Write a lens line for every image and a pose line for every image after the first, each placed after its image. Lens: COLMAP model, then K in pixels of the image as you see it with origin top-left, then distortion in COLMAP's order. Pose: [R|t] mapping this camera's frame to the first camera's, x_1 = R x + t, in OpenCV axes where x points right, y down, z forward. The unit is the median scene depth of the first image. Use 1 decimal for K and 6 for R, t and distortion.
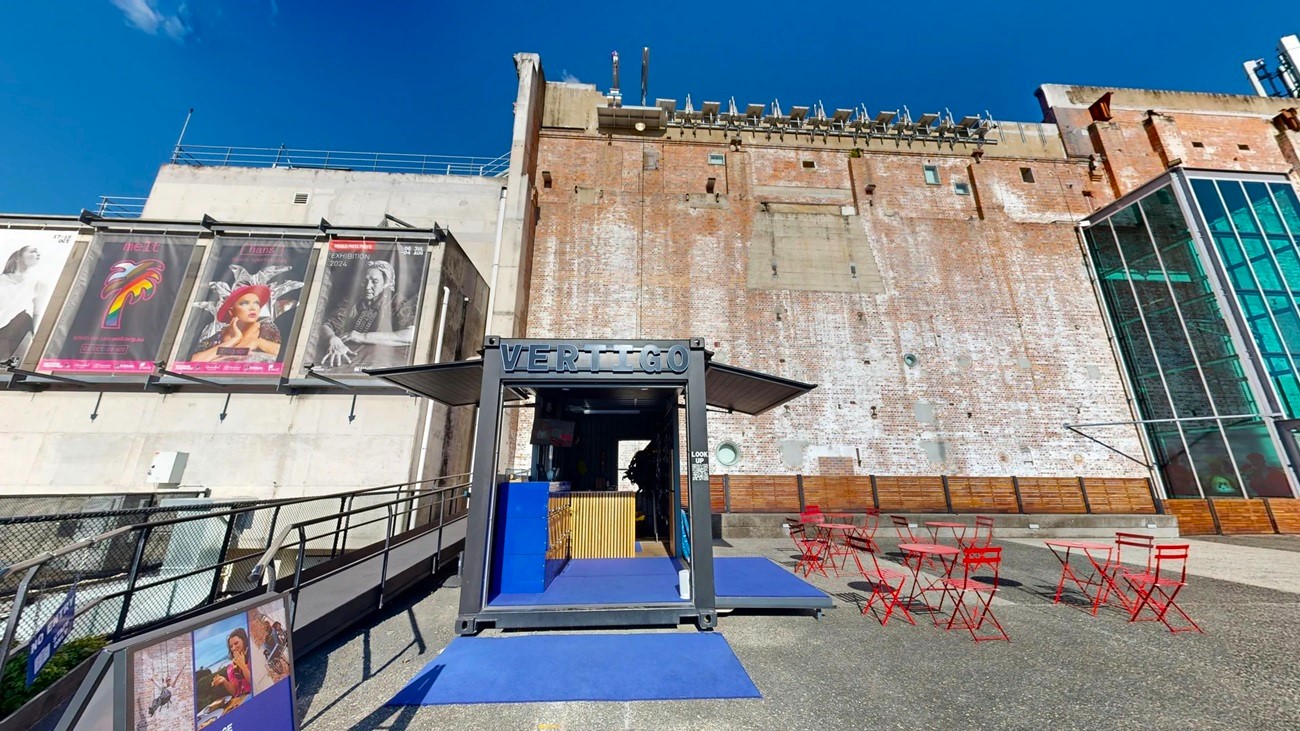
lens RADIAL K [[418.5, 0, 650.0], [0, 418.5, 365.5], [0, 0, 1]] dist [-0.001047, -0.000026]
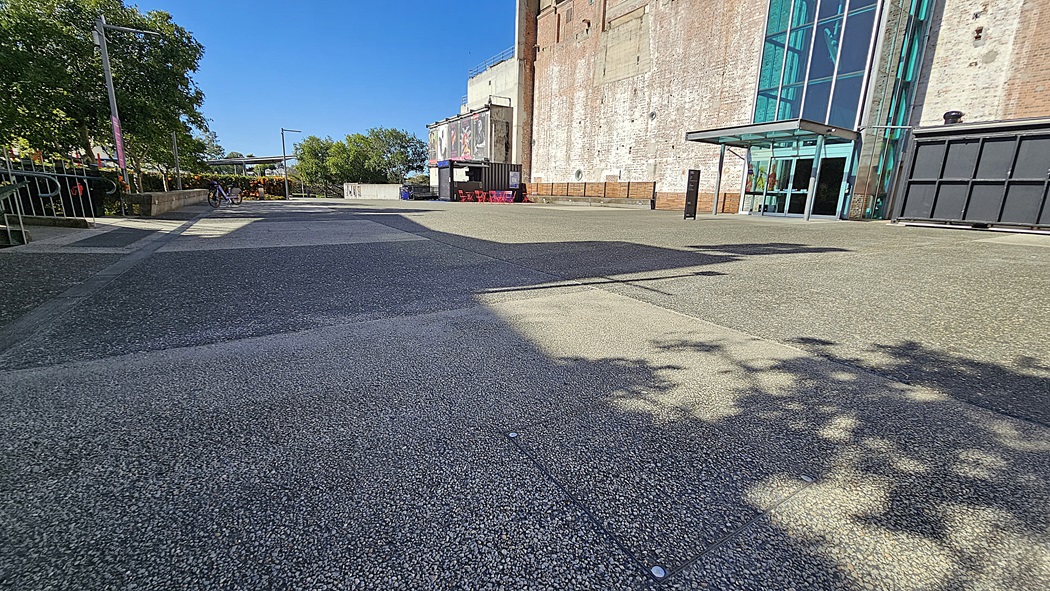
lens RADIAL K [[431.4, 0, 516.5], [0, 431.4, 299.3], [0, 0, 1]] dist [-0.003050, 0.000006]
pose [[0.468288, 0.214091, -0.857246, 2.068413], [0.207001, 0.916618, 0.341997, -0.043318], [0.858986, -0.337604, 0.384924, -0.411950]]
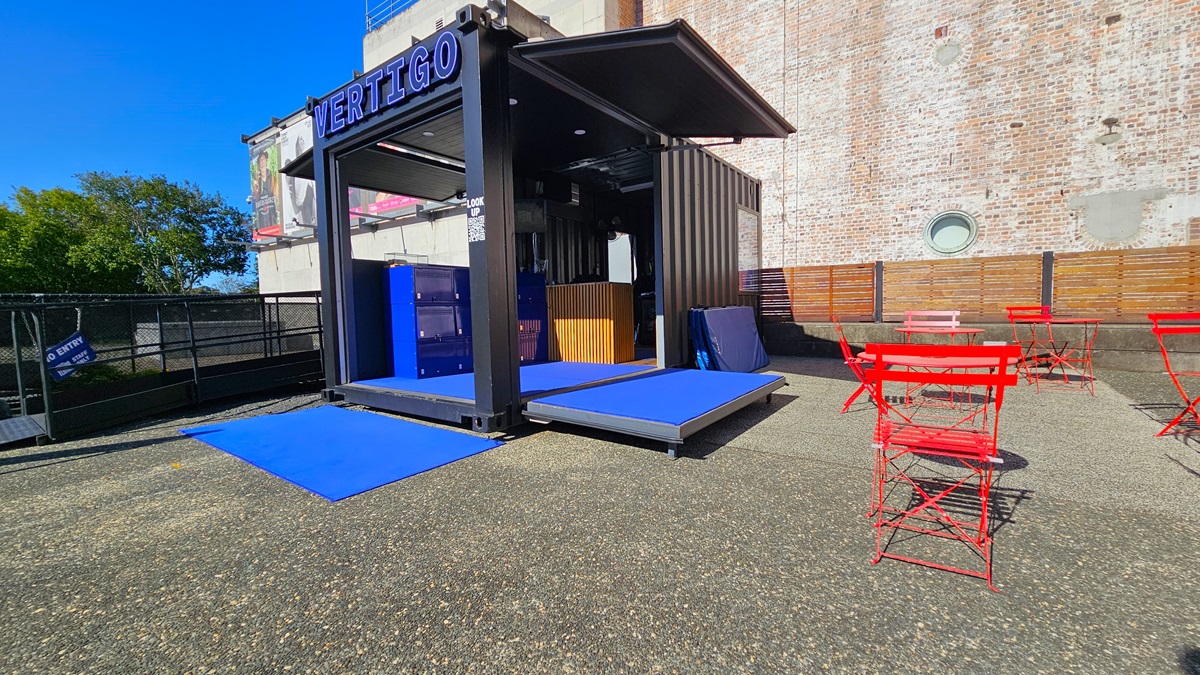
lens RADIAL K [[493.1, 0, 590.3], [0, 493.1, 341.8], [0, 0, 1]] dist [-0.003050, 0.000006]
pose [[0.771208, 0.028669, -0.635937, 0.224852], [0.185781, 0.945360, 0.267917, 0.073328], [0.608870, -0.324765, 0.723743, 0.143281]]
